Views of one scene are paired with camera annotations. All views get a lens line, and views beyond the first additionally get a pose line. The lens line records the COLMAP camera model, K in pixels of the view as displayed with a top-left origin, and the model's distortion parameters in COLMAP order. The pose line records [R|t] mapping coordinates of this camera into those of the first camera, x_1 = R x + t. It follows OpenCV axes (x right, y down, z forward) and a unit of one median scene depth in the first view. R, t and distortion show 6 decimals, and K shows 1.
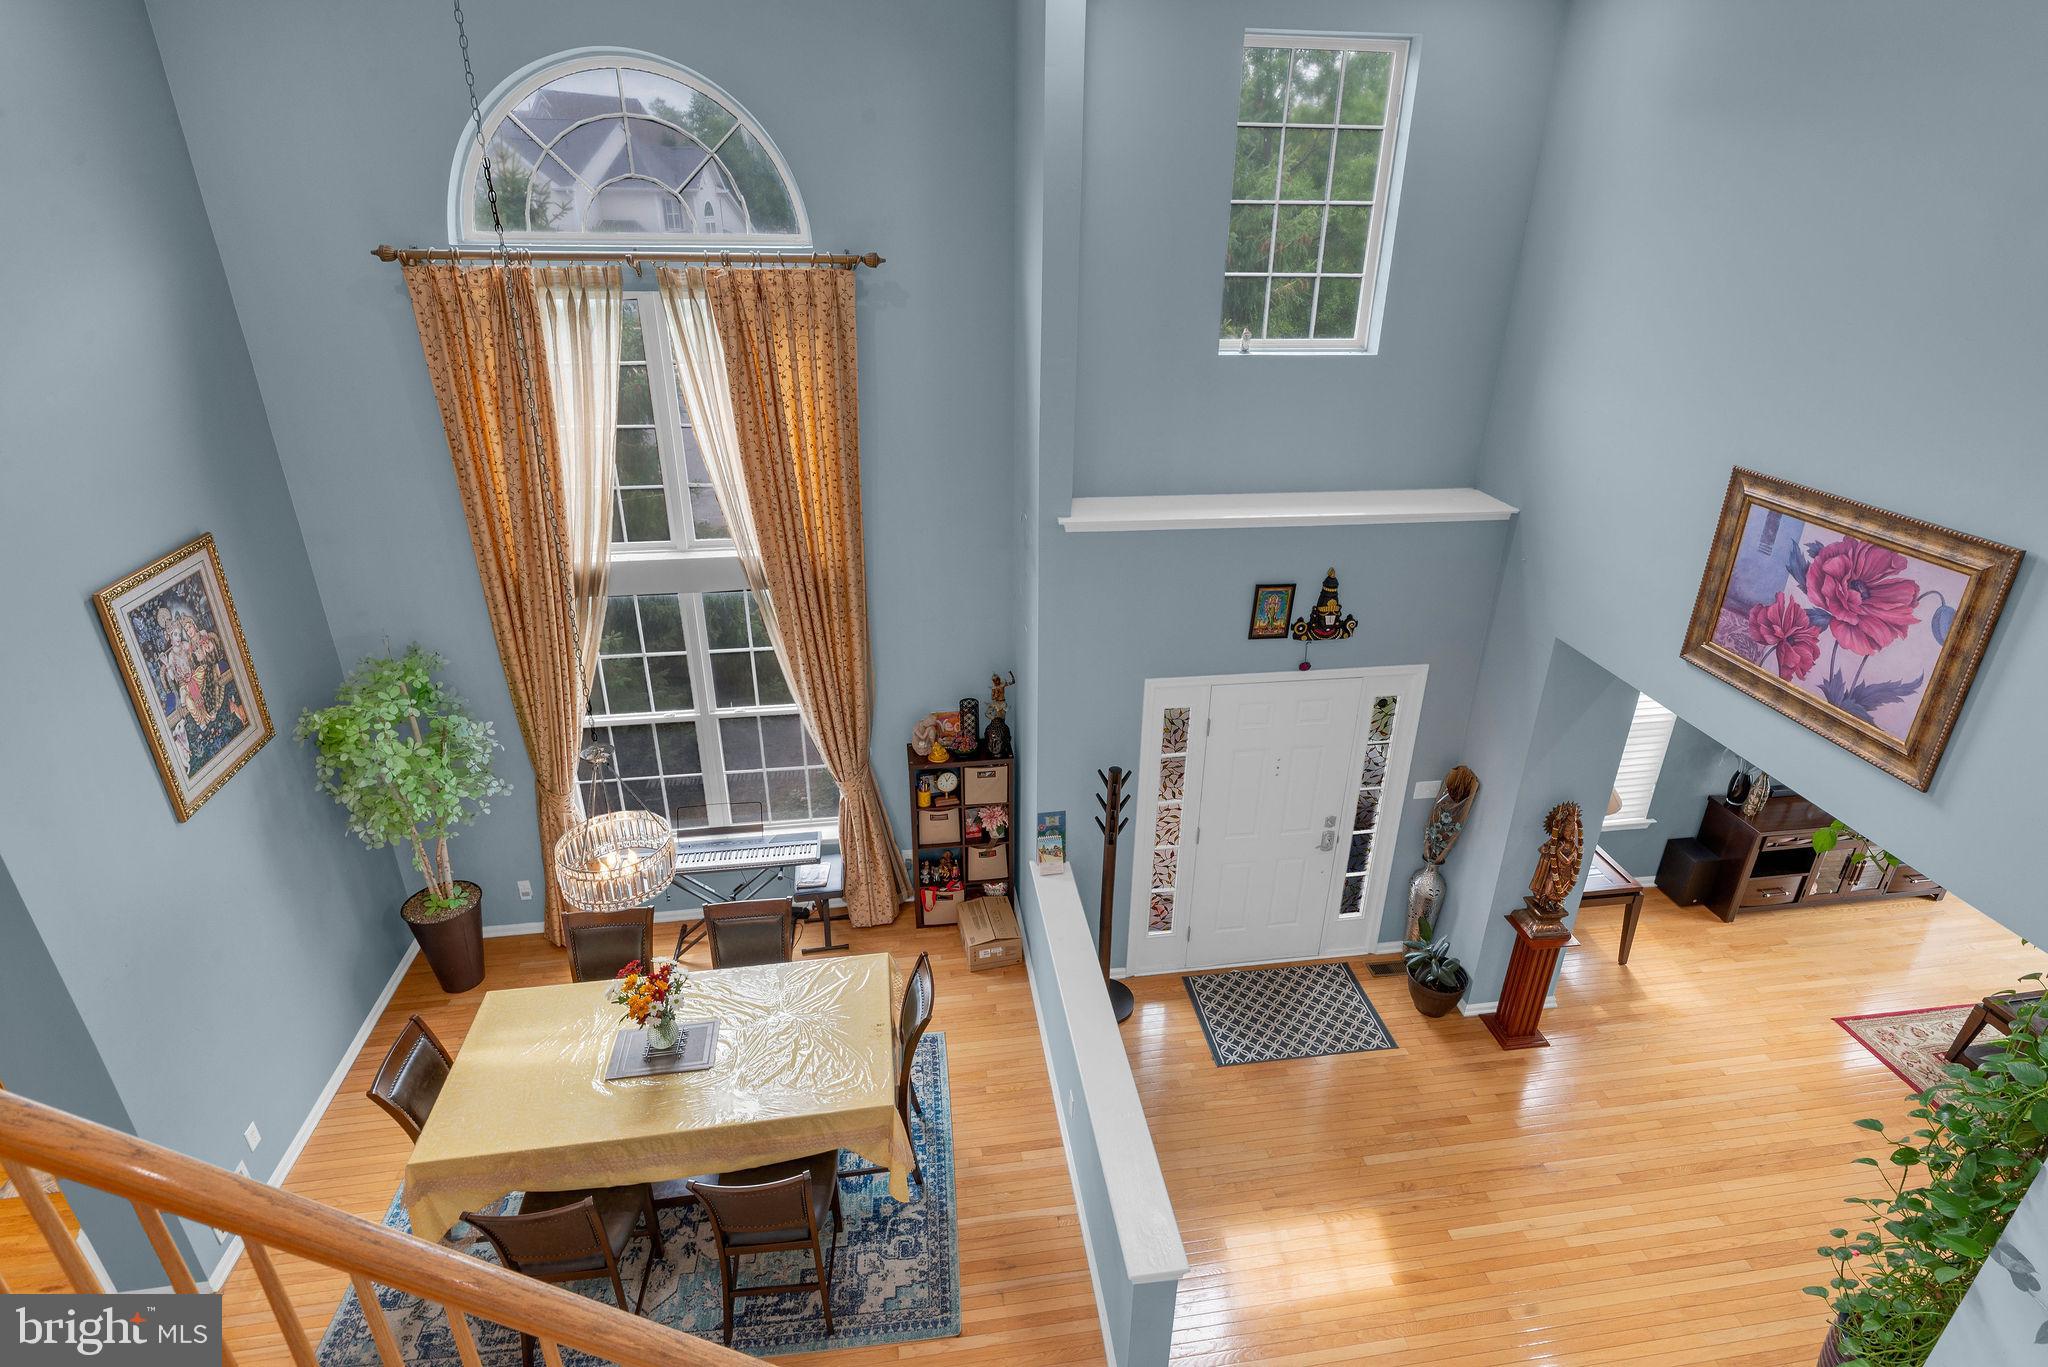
lens RADIAL K [[1036.9, 0, 1041.7], [0, 1036.9, 667.2], [0, 0, 1]] dist [-0.000582, 0.000039]
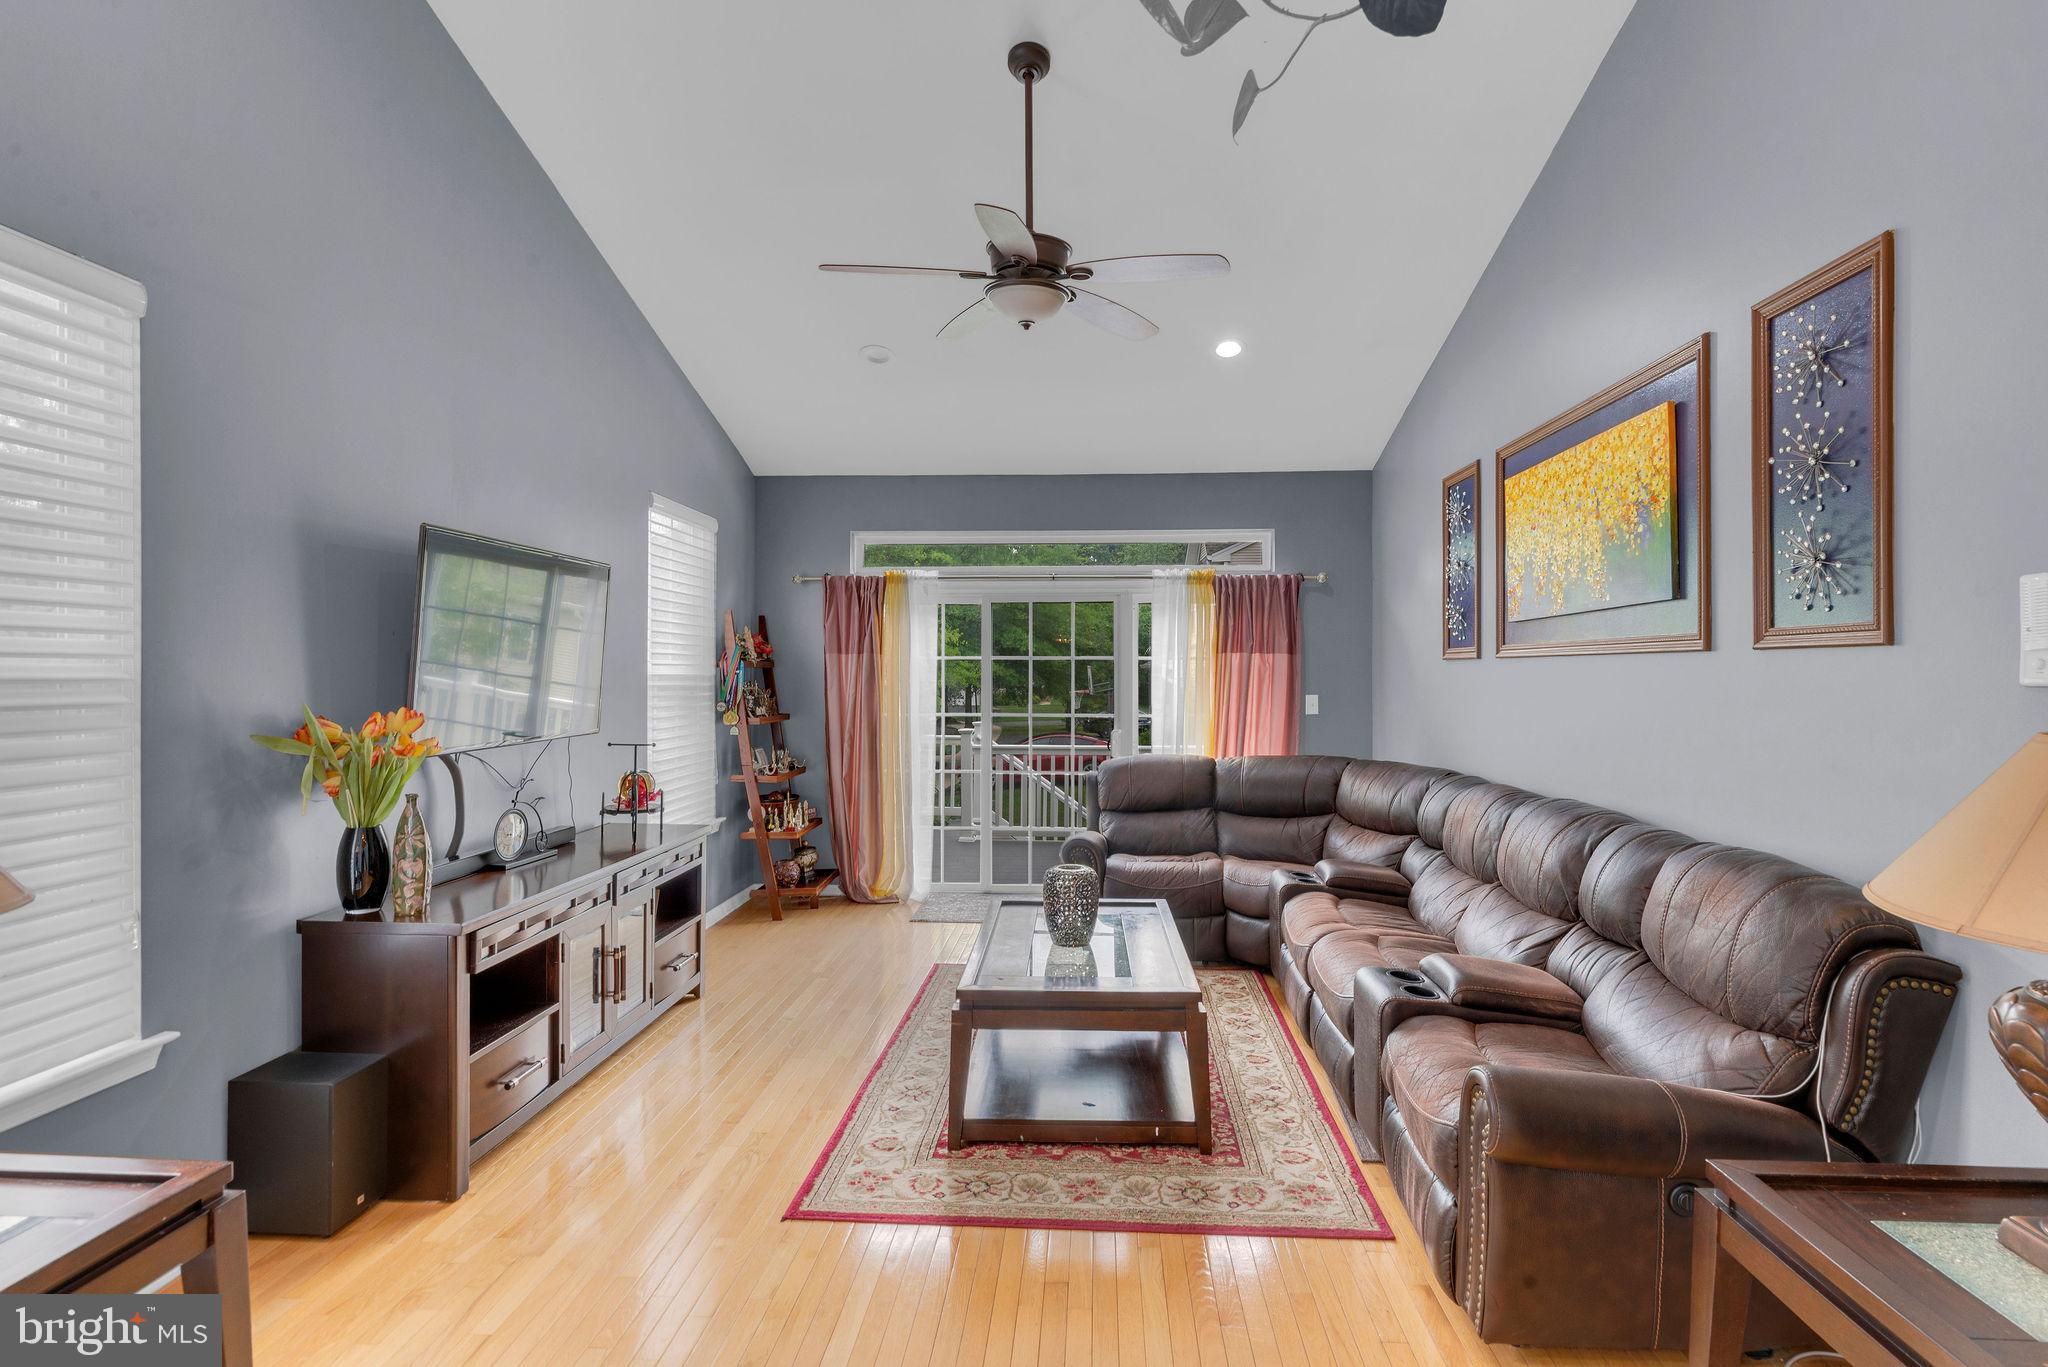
lens RADIAL K [[995.5, 0, 1048.6], [0, 995.5, 661.6], [0, 0, 1]] dist [-0.002436, -0.000349]
pose [[0.202595, -0.004341, 0.979253, 0.486971], [0.414556, 0.906344, -0.081748, 0.266740], [-0.887185, 0.422518, 0.185421, 0.928579]]
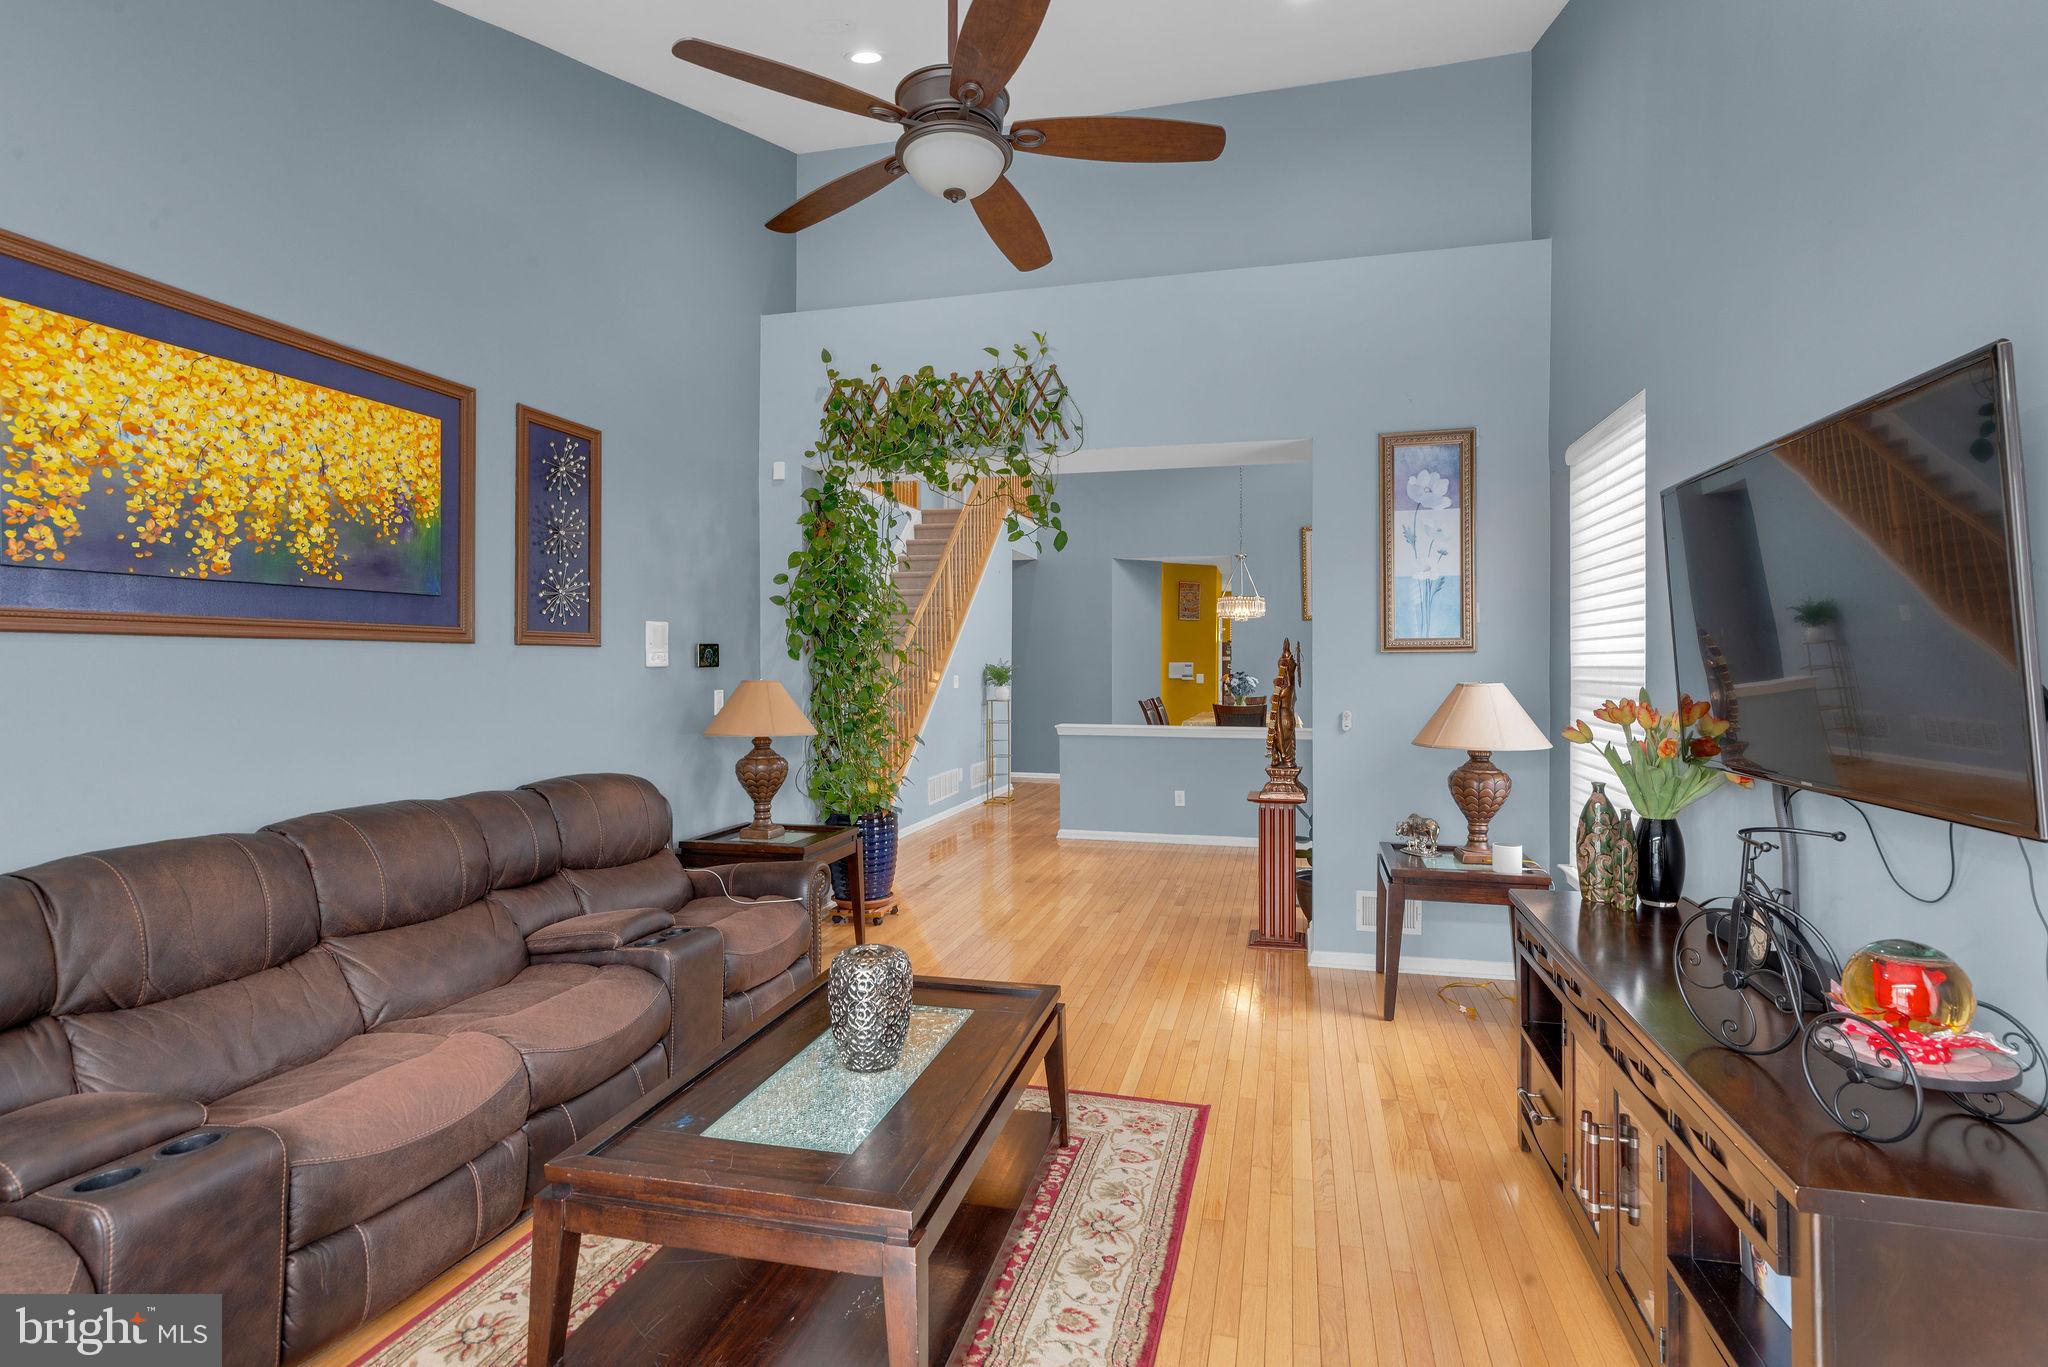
lens RADIAL K [[995.5, 0, 1048.6], [0, 995.5, 661.6], [0, 0, 1]] dist [-0.002436, -0.000349]
pose [[-0.384214, -0.014566, -0.923129, 1.620885], [-0.392137, 0.907778, 0.148887, 0.115483], [0.835828, 0.419197, -0.354493, 1.299404]]
